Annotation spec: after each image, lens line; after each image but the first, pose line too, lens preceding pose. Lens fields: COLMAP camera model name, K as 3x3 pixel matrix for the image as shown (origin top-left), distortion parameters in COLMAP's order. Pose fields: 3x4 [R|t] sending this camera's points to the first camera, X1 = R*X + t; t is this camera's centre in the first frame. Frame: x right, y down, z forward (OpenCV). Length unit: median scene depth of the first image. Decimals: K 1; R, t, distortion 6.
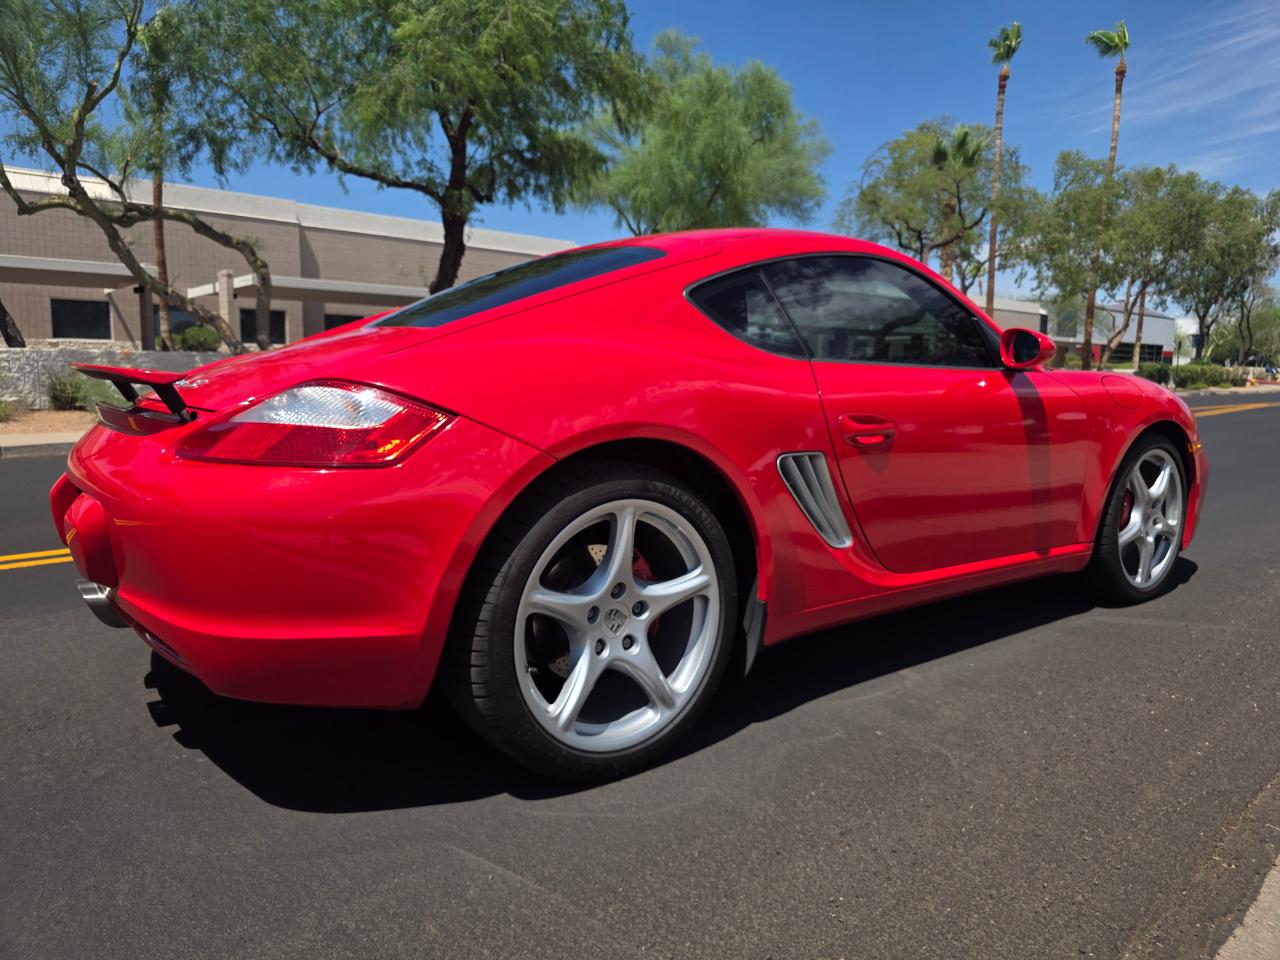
lens RADIAL K [[893.1, 0, 640.3], [0, 893.1, 462.6], [0, 0, 1]] dist [0.042600, -0.038267]
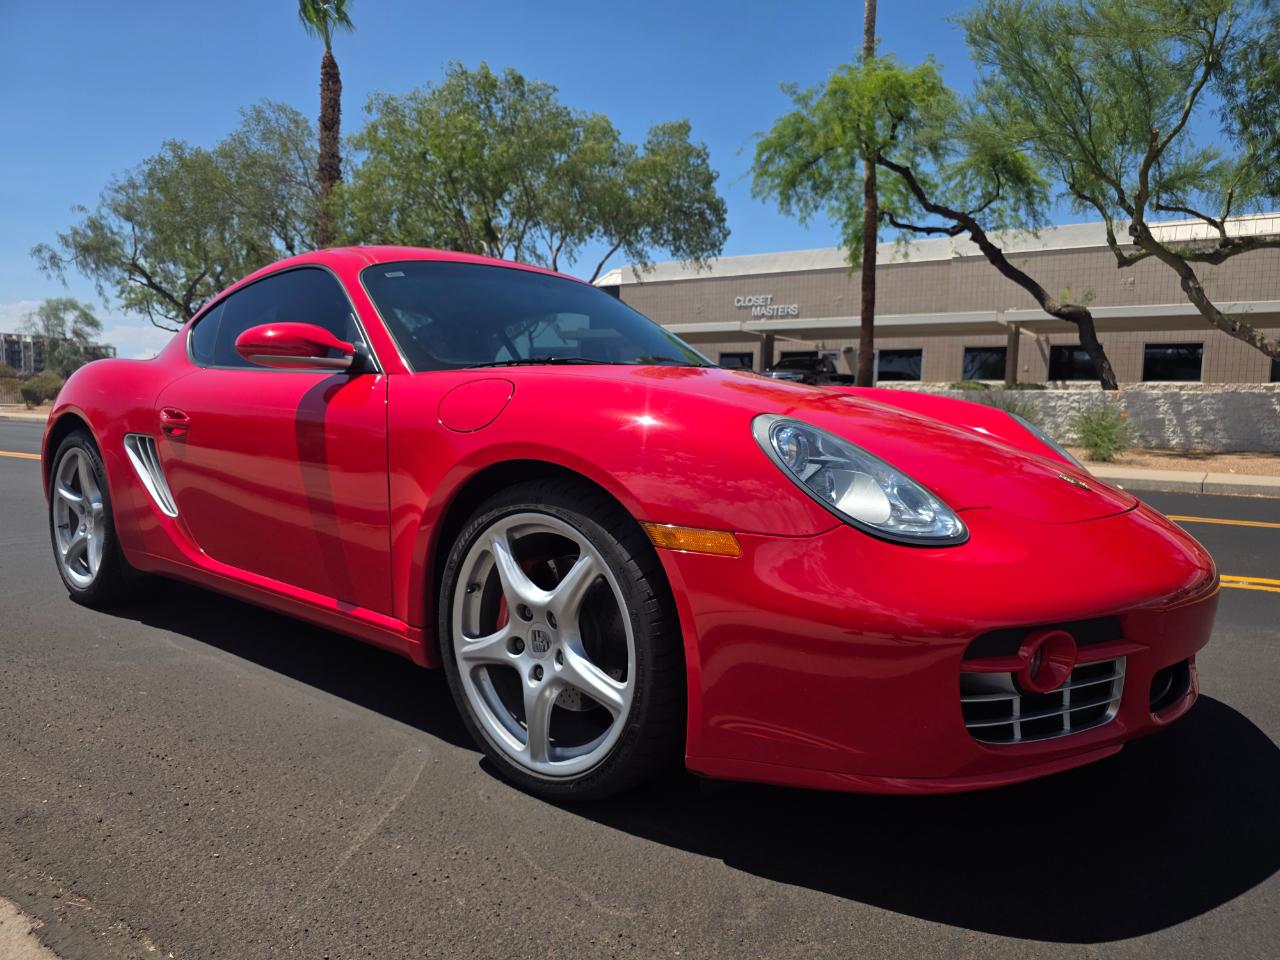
lens RADIAL K [[893.1, 0, 640.1], [0, 893.1, 482.4], [0, 0, 1]] dist [0.042600, -0.038267]
pose [[0.210988, 0.084726, -0.973810, 0.264463], [-0.116822, 0.991282, 0.060935, -0.017750], [0.970483, 0.100906, 0.219046, 0.224917]]
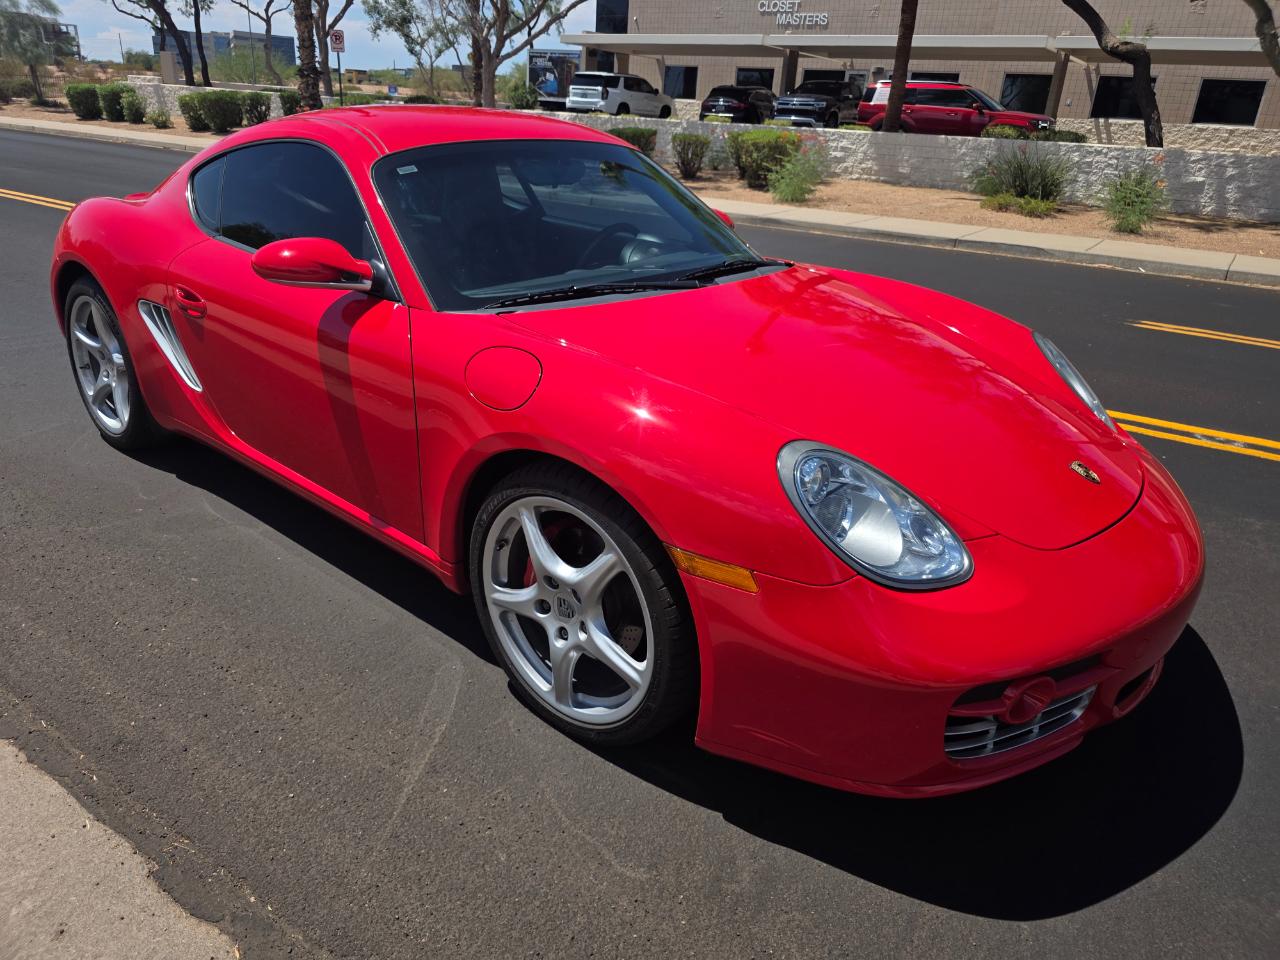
lens RADIAL K [[893.1, 0, 629.3], [0, 893.1, 470.3], [0, 0, 1]] dist [0.042600, -0.038267]
pose [[0.193824, 0.372997, -0.907362, 0.259143], [-0.148495, 0.925399, 0.348691, -0.056032], [0.969733, 0.067154, 0.234753, 0.216798]]
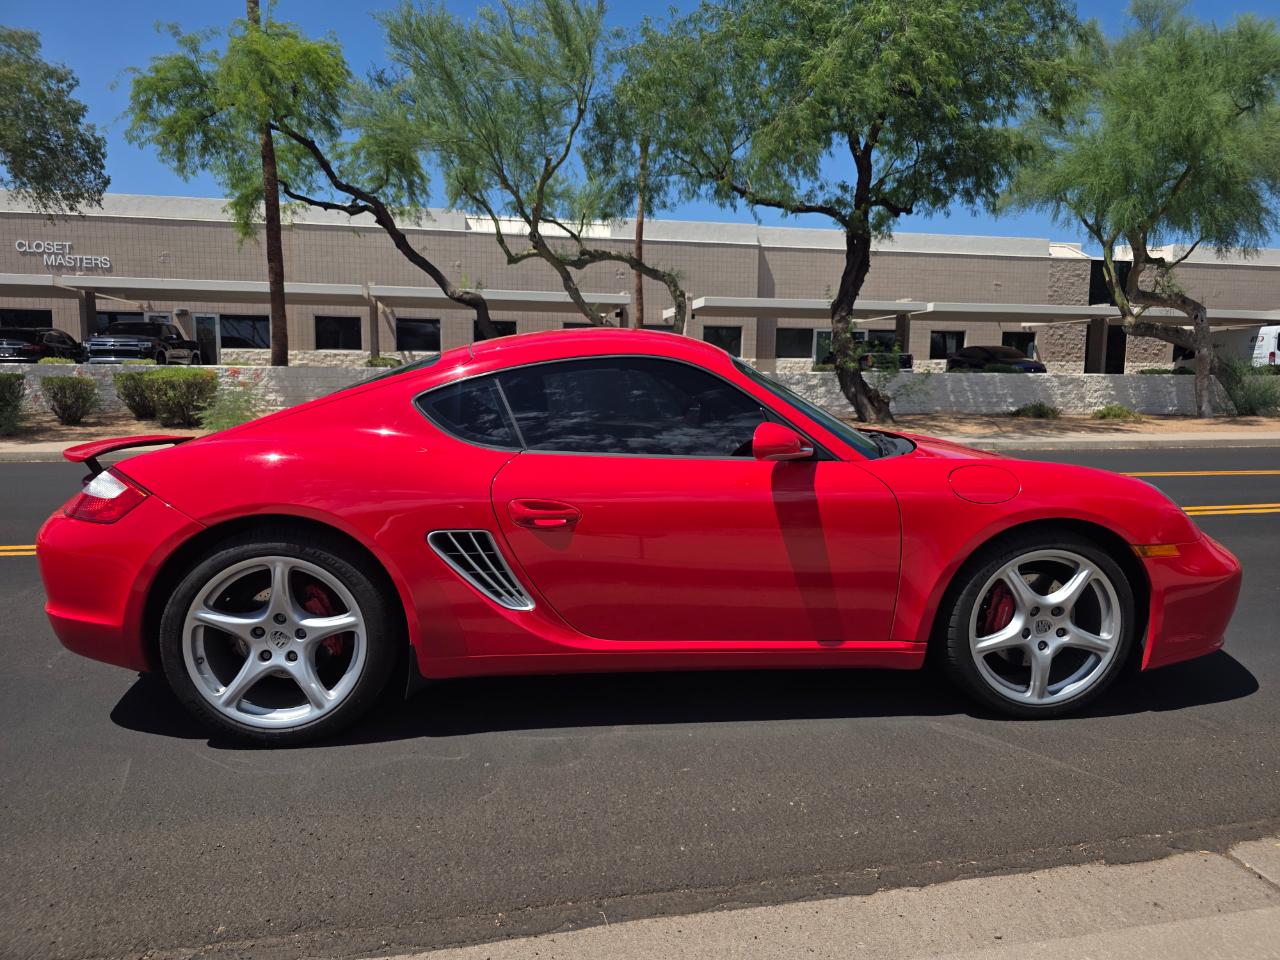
lens RADIAL K [[893.1, 0, 653.2], [0, 893.1, 478.0], [0, 0, 1]] dist [0.042600, -0.038267]
pose [[0.854754, 0.065271, -0.514913, 0.165997], [-0.057090, 0.997865, 0.031723, -0.022152], [0.515884, 0.002281, 0.856655, 0.010147]]
